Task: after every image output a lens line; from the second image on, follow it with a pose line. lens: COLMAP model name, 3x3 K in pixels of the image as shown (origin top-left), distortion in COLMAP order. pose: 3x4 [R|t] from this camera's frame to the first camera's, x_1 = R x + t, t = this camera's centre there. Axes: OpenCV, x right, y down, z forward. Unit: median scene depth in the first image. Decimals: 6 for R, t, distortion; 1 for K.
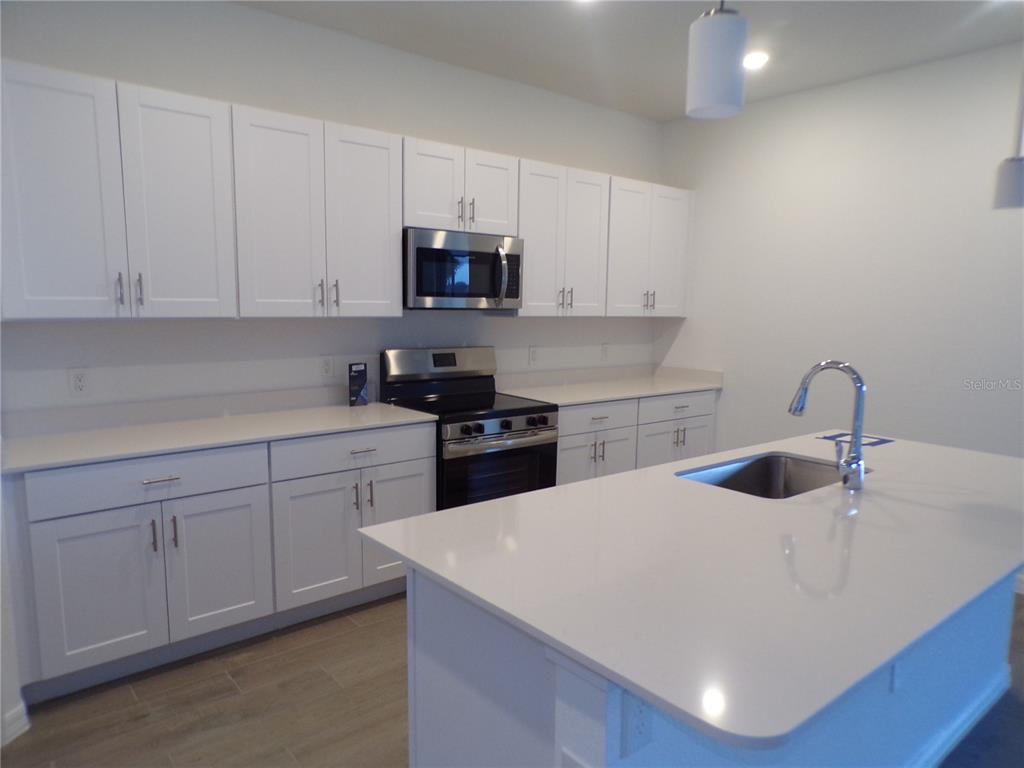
lens RADIAL K [[689.6, 0, 510.5], [0, 689.6, 387.5], [0, 0, 1]] dist [-0.005144, 0.010528]
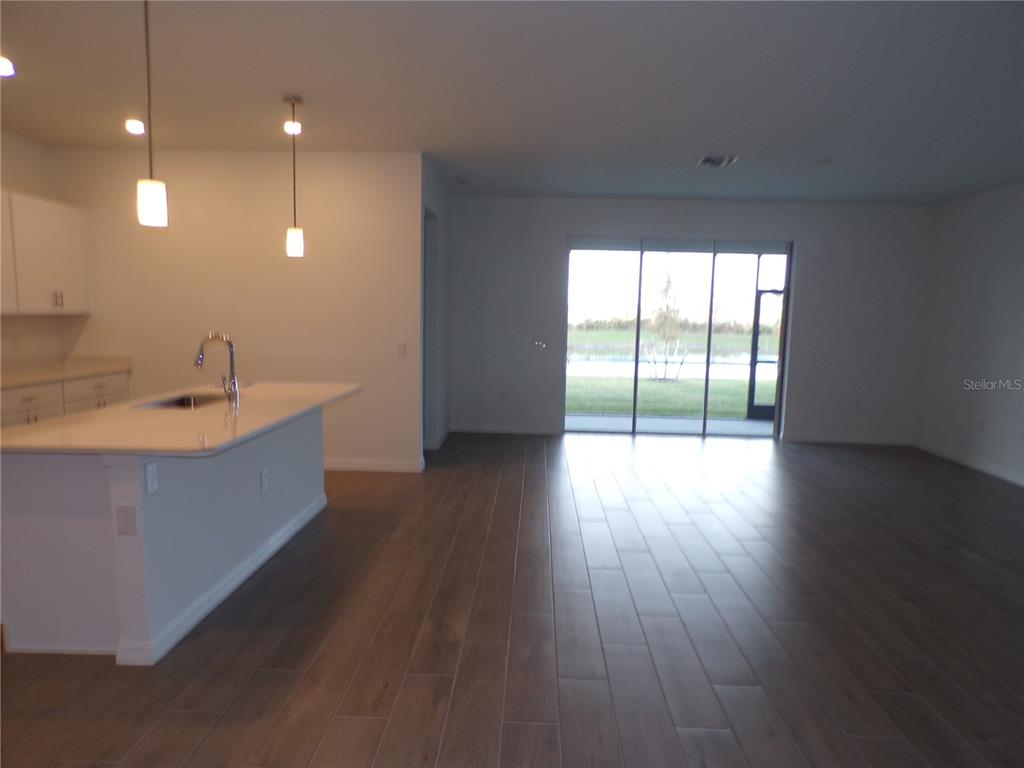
lens RADIAL K [[689.6, 0, 511.1], [0, 689.6, 386.7], [0, 0, 1]] dist [-0.005144, 0.010528]
pose [[0.666686, -0.099728, 0.738637, -0.173303], [0.092716, 0.994407, 0.050577, 0.035892], [-0.739550, 0.034764, 0.672203, -0.373056]]
